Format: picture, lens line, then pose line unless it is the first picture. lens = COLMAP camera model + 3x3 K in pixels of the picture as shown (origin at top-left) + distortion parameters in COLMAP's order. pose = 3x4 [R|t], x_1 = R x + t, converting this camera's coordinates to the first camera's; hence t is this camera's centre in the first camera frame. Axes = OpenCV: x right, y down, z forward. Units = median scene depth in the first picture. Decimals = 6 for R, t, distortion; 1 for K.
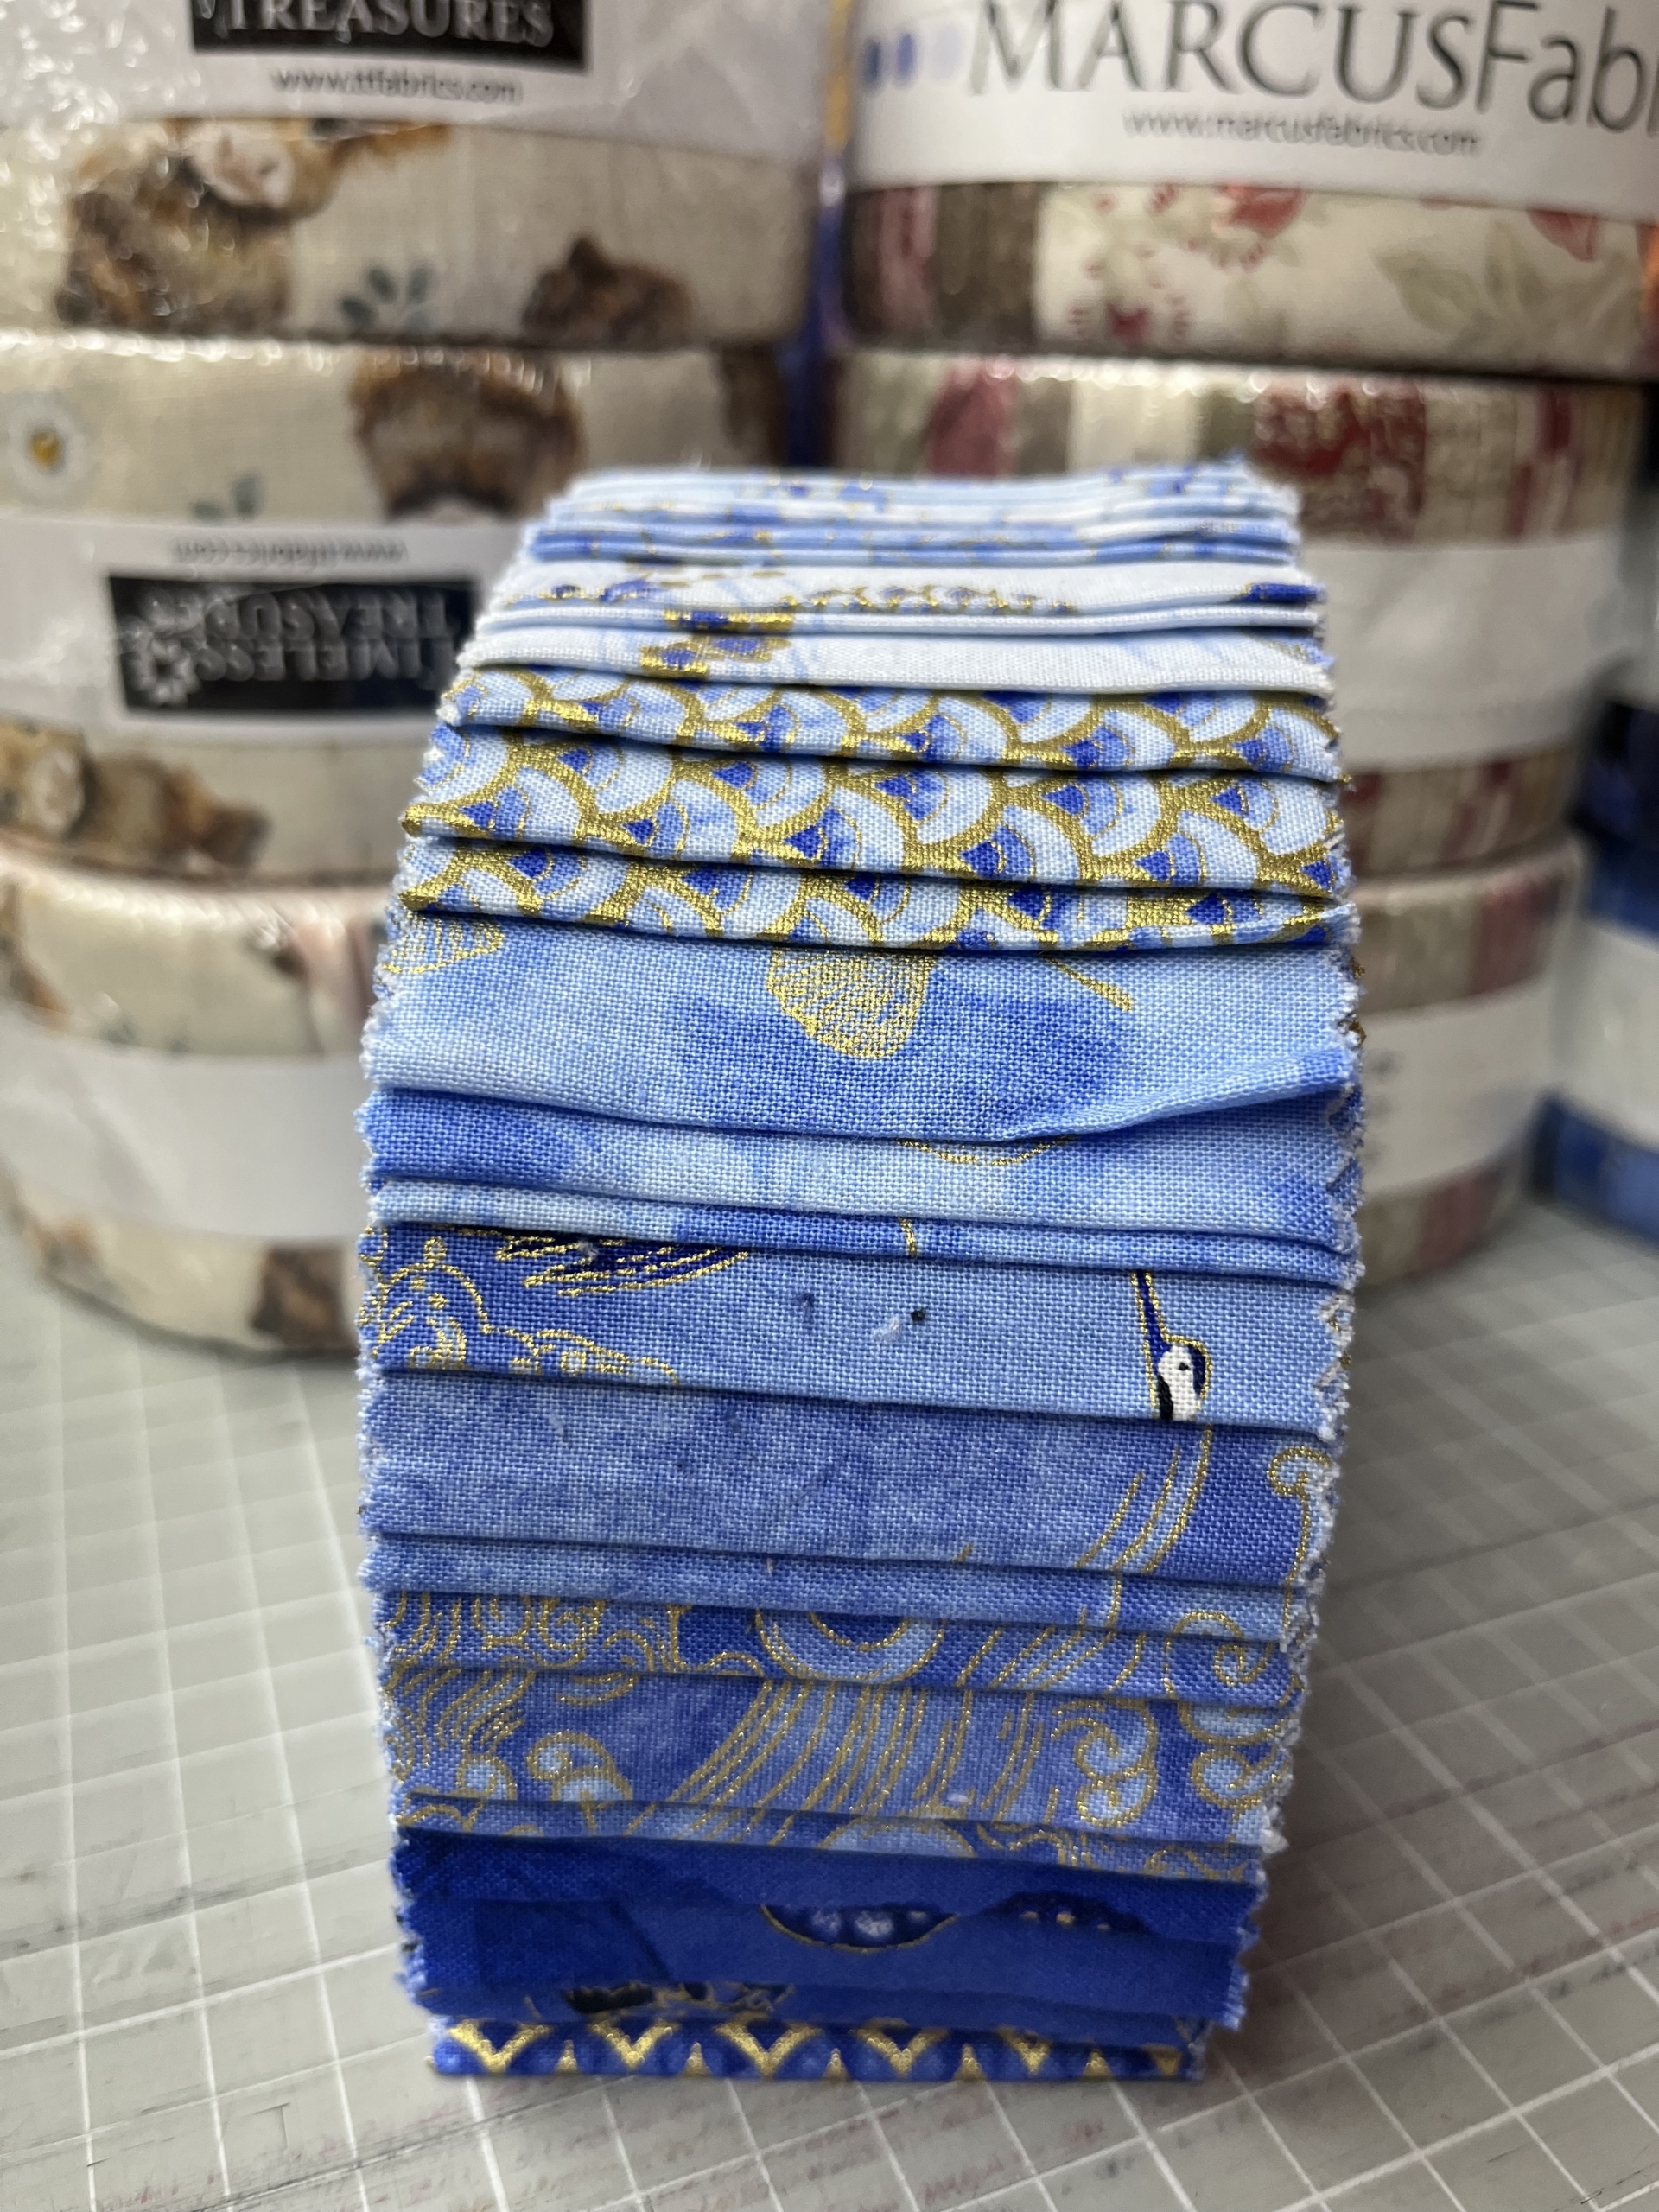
lens RADIAL K [[1748.5, 0, 829.5], [0, 1748.5, 1106.0], [0, 0, 1]] dist [0.039782, -0.122928]
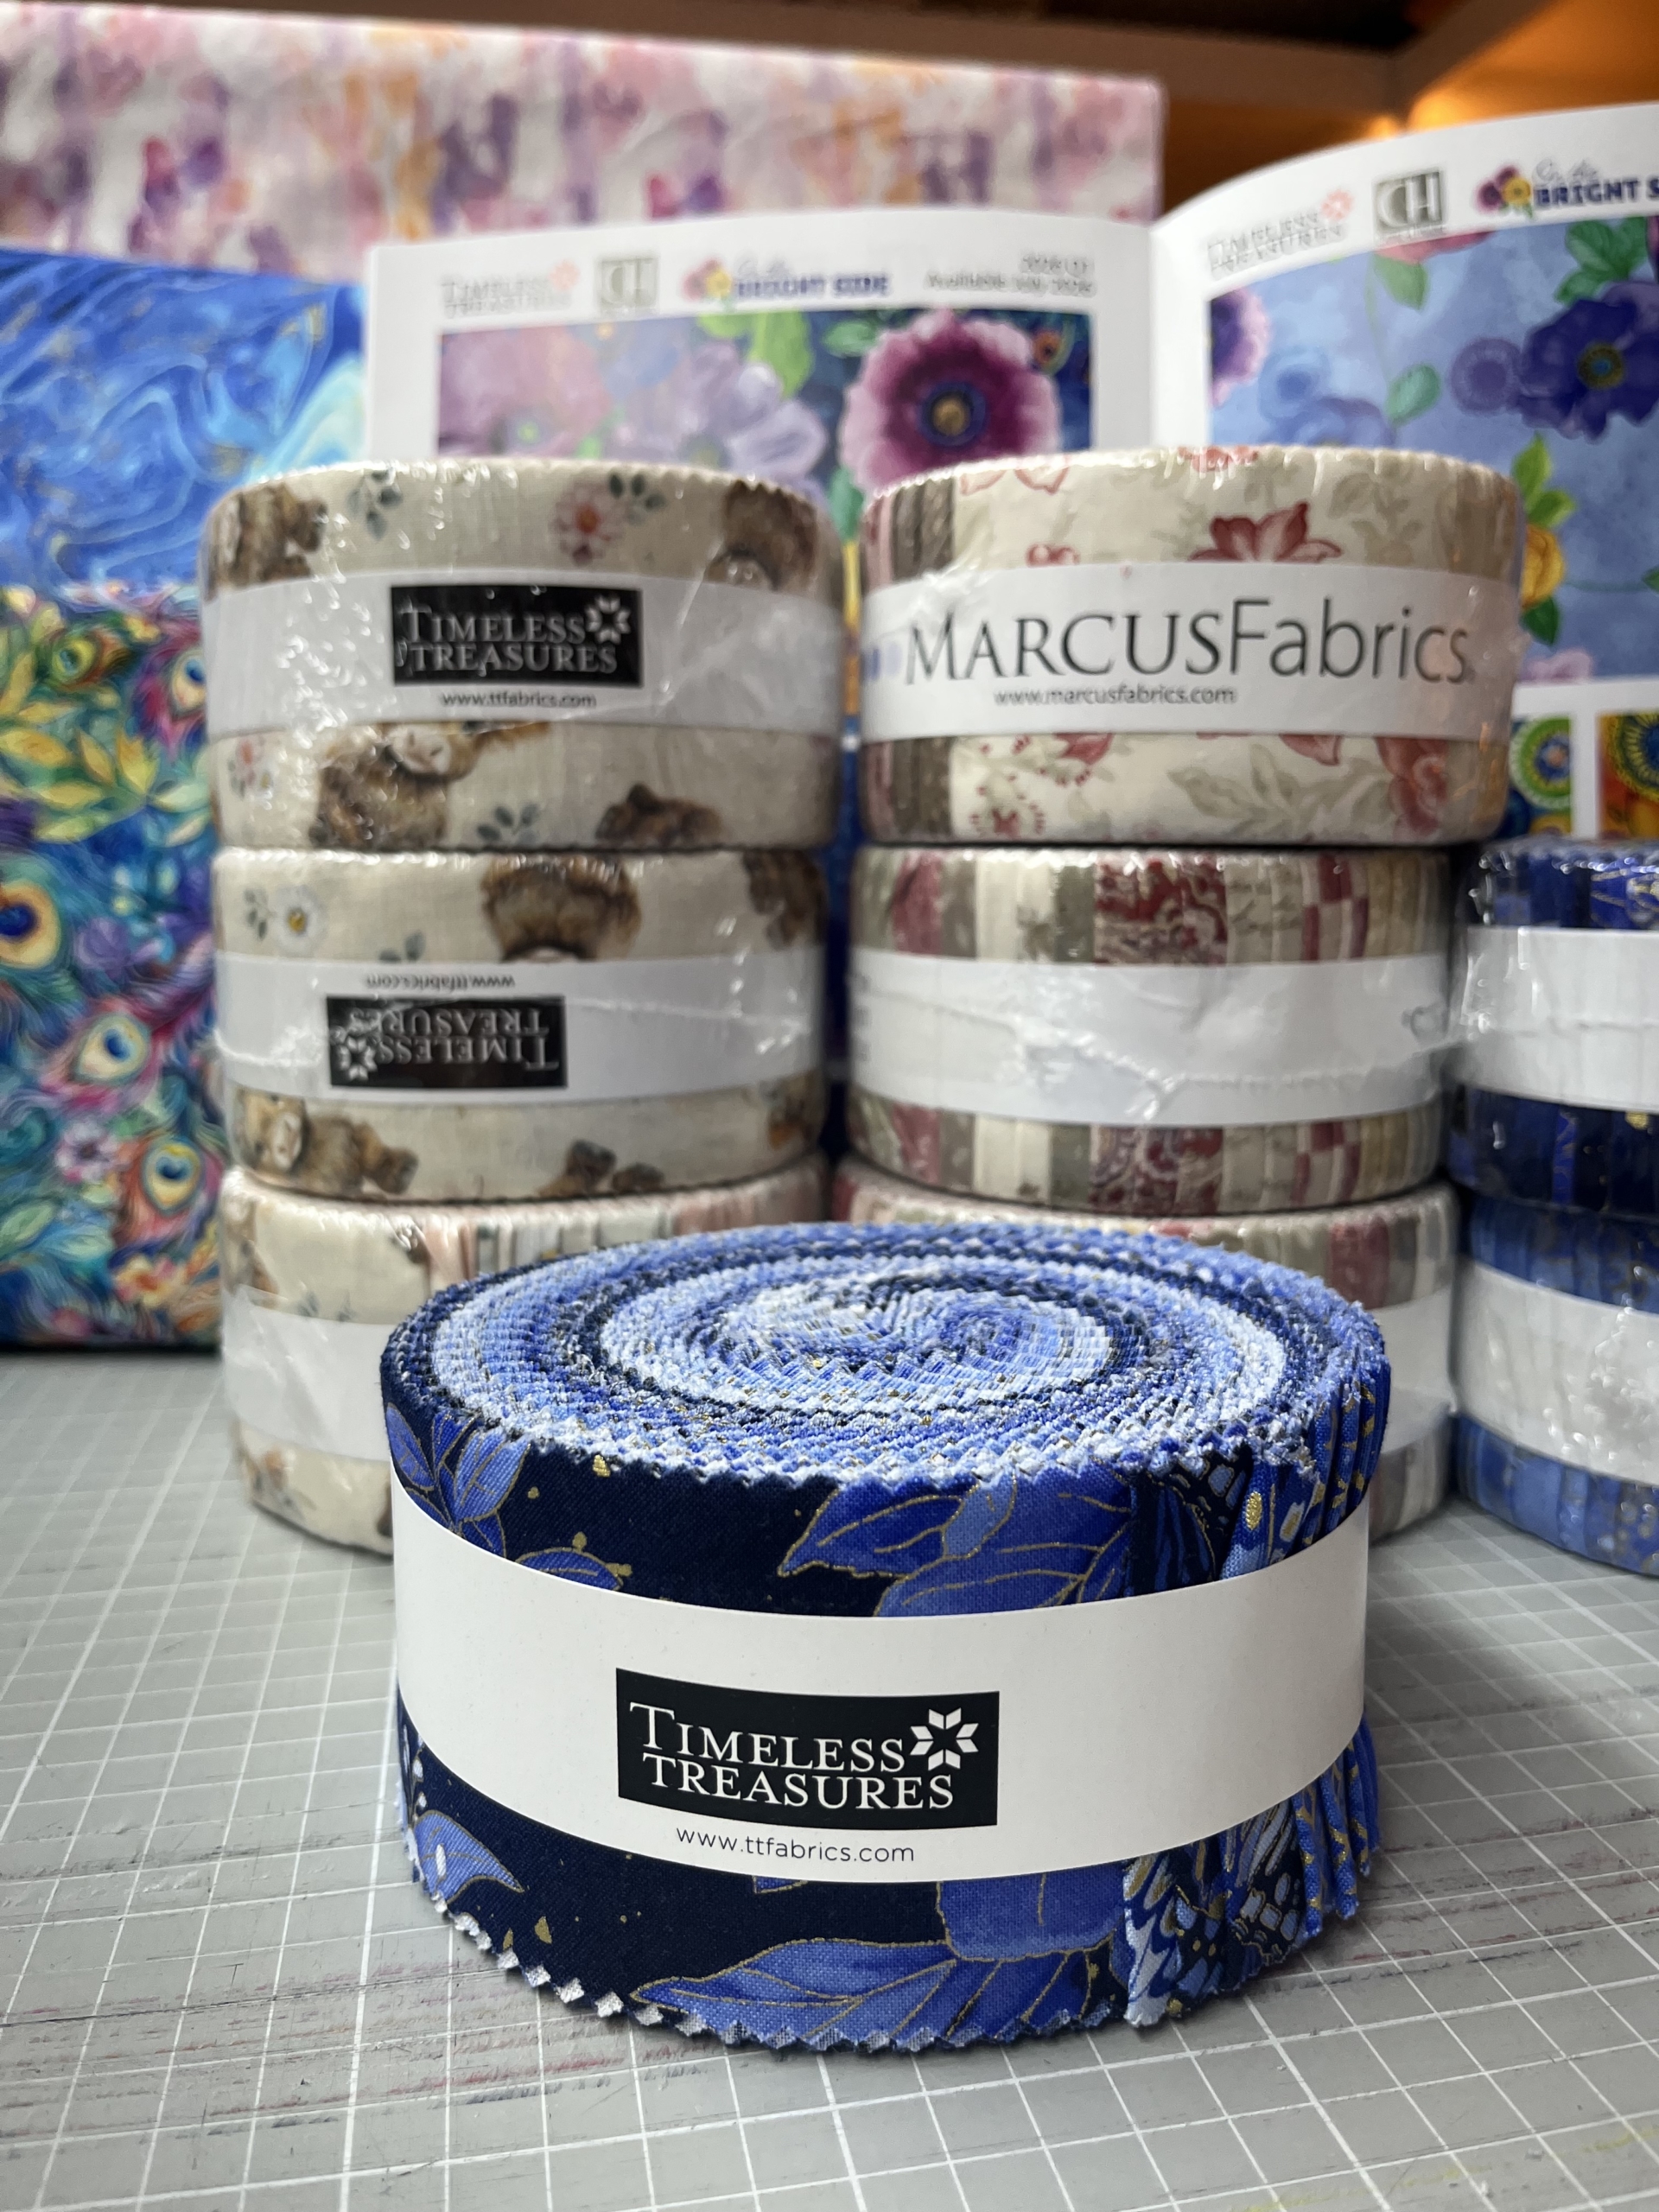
lens RADIAL K [[1664.4, 0, 829.5], [0, 1664.4, 1106.0], [0, 0, 1]] dist [0.028933, 0.003192]
pose [[0.983835, -0.006602, -0.178958, 0.284035], [-0.040627, 0.965036, -0.258950, 0.149497], [0.174410, 0.262035, 0.949167, -0.288975]]
